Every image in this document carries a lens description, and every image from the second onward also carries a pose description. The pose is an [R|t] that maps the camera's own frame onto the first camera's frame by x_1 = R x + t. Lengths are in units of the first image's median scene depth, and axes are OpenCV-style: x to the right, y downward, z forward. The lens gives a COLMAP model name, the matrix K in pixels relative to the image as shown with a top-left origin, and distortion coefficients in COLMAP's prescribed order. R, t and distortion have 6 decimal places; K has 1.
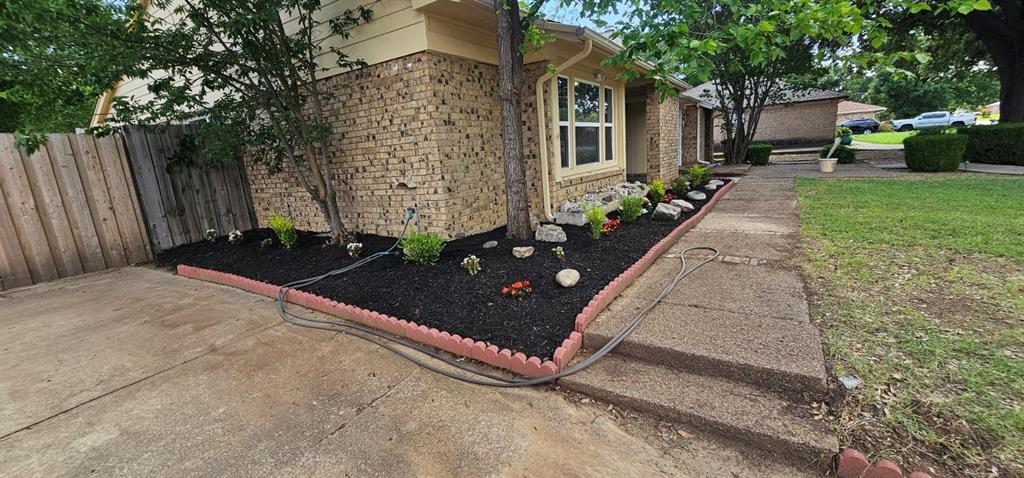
lens RADIAL K [[422.7, 0, 514.0], [0, 422.7, 241.0], [0, 0, 1]] dist [-0.000172, -0.000213]
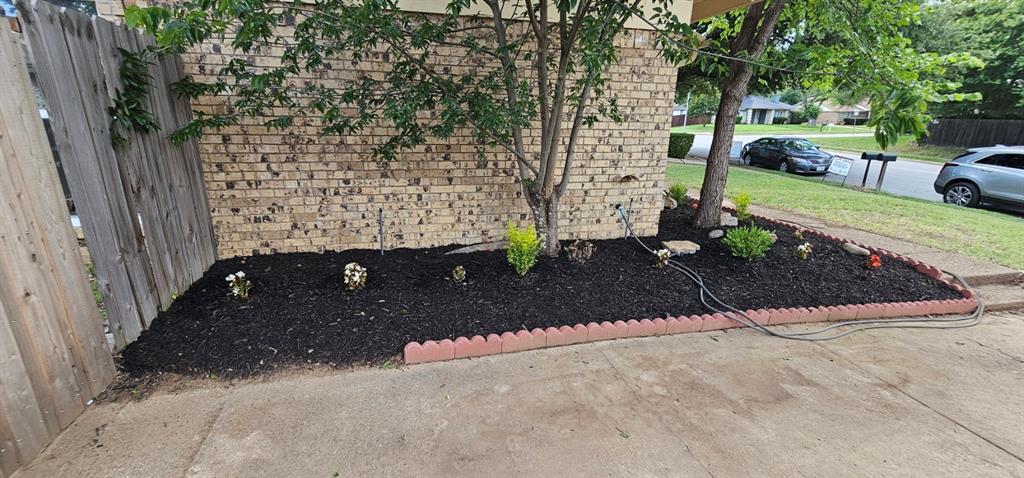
lens RADIAL K [[422.7, 0, 514.0], [0, 422.7, 241.0], [0, 0, 1]] dist [-0.000172, -0.000213]
pose [[0.674544, -0.122323, 0.728030, -1.040745], [0.078546, 0.992471, 0.093979, -0.100573], [-0.734044, -0.006210, 0.679073, 0.562348]]
